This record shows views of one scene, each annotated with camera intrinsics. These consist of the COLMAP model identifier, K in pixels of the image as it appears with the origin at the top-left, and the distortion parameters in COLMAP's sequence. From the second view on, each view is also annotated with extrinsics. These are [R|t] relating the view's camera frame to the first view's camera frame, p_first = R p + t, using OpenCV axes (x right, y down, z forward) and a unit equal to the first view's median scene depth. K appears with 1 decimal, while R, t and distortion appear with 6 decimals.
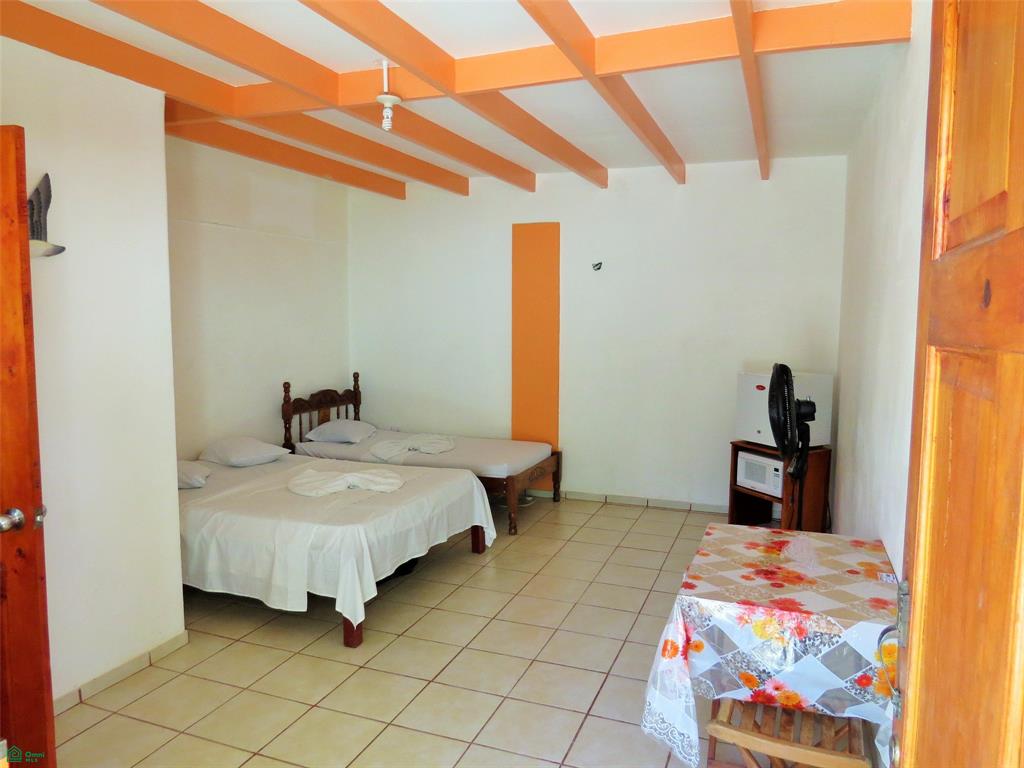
lens RADIAL K [[728.8, 0, 509.4], [0, 728.8, 384.0], [0, 0, 1]] dist [-0.023150, 0.000992]
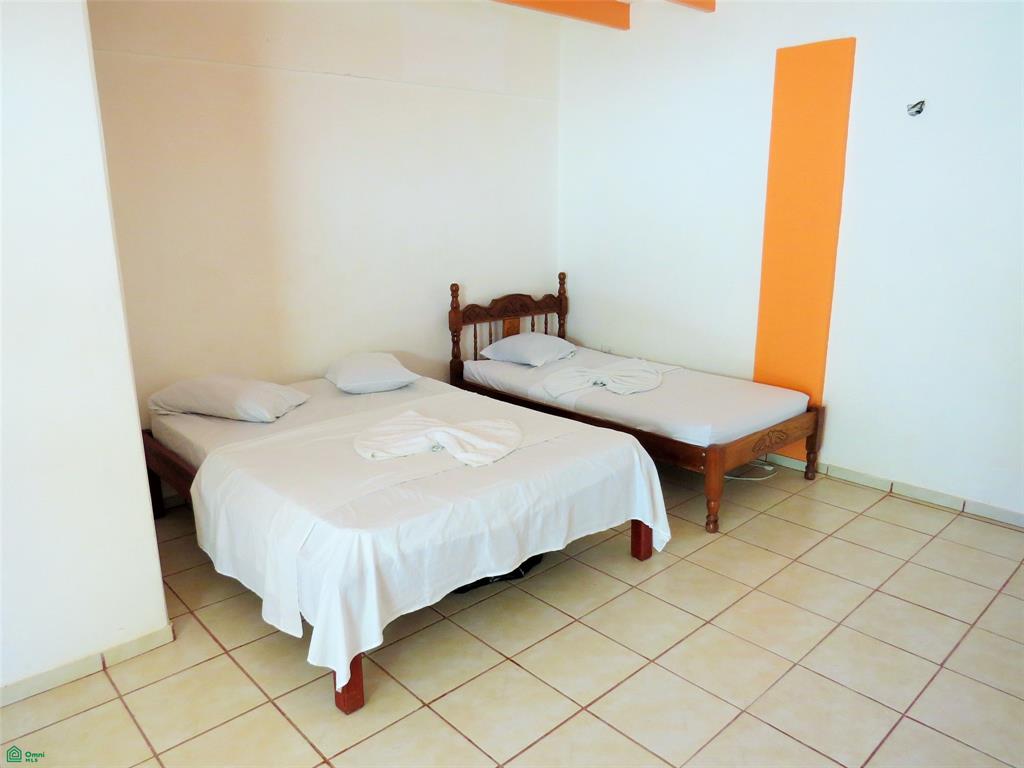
lens RADIAL K [[728.8, 0, 509.4], [0, 728.8, 384.0], [0, 0, 1]] dist [-0.023150, 0.000992]
pose [[0.897491, 0.098380, -0.429919, 0.097329], [-0.033202, 0.987108, 0.156573, -0.020778], [0.439781, -0.126249, 0.889187, 0.301991]]
